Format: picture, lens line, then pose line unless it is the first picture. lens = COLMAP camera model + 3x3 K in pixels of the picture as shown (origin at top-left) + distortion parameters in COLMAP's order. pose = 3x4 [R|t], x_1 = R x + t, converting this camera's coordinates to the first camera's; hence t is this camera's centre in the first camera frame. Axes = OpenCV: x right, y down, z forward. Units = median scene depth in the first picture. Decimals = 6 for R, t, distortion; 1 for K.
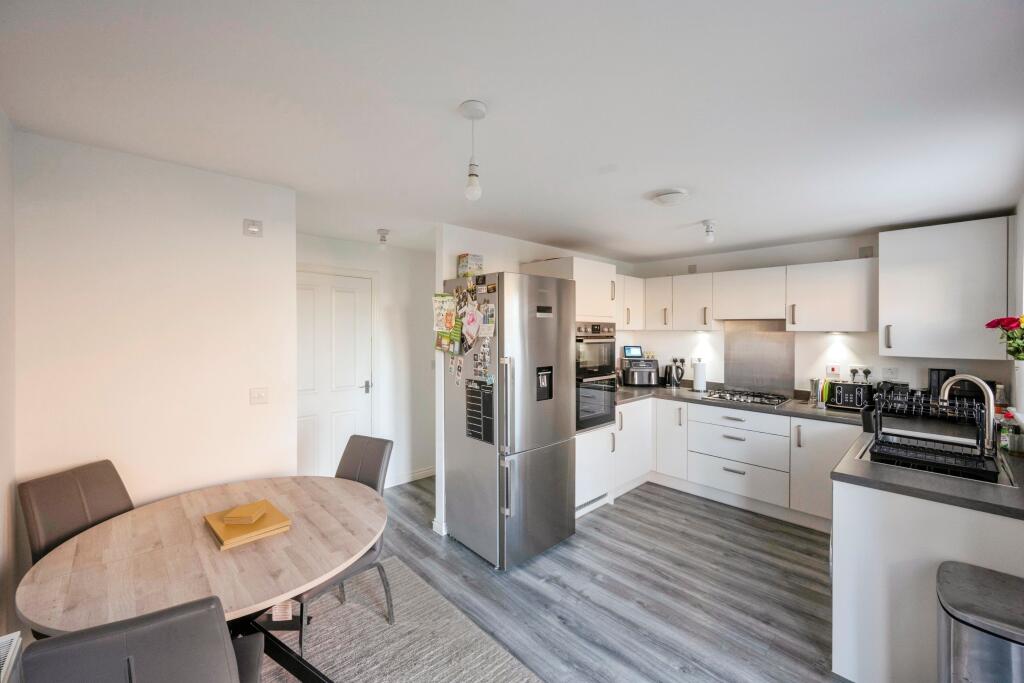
lens RADIAL K [[407.0, 0, 512.3], [0, 407.0, 337.0], [0, 0, 1]] dist [-0.002236, 0.000462]
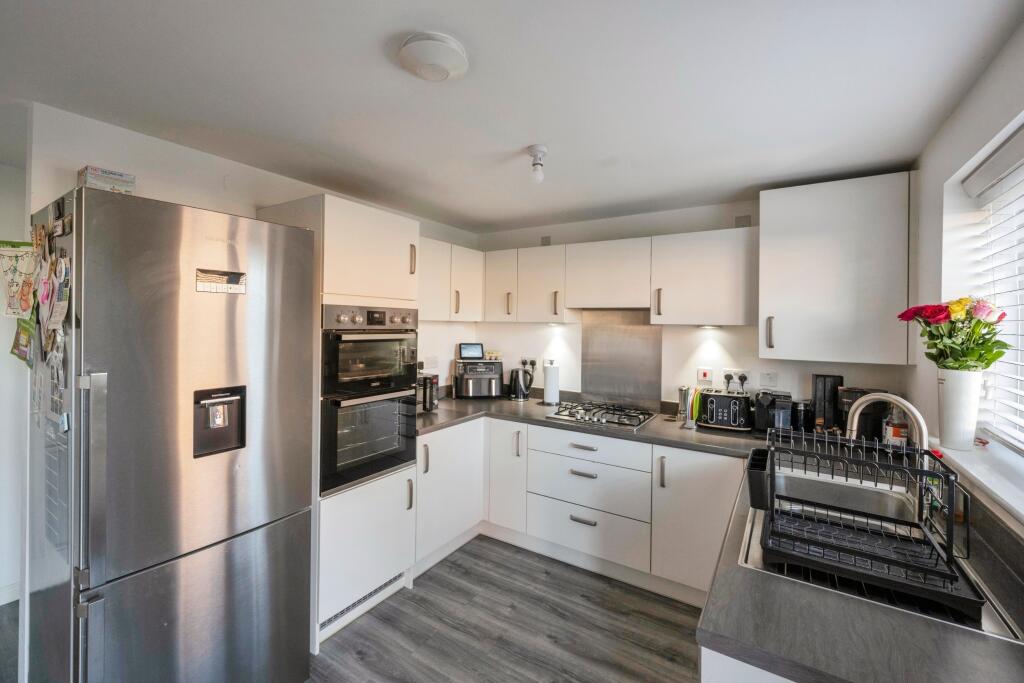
lens RADIAL K [[433.3, 0, 510.9], [0, 433.3, 333.2], [0, 0, 1]] dist [0.002417, -0.000206]
pose [[0.970534, 0.003921, 0.240931, 0.243740], [-0.005228, 0.999975, 0.004785, -0.000776], [-0.240907, -0.005903, 0.970530, 0.304614]]
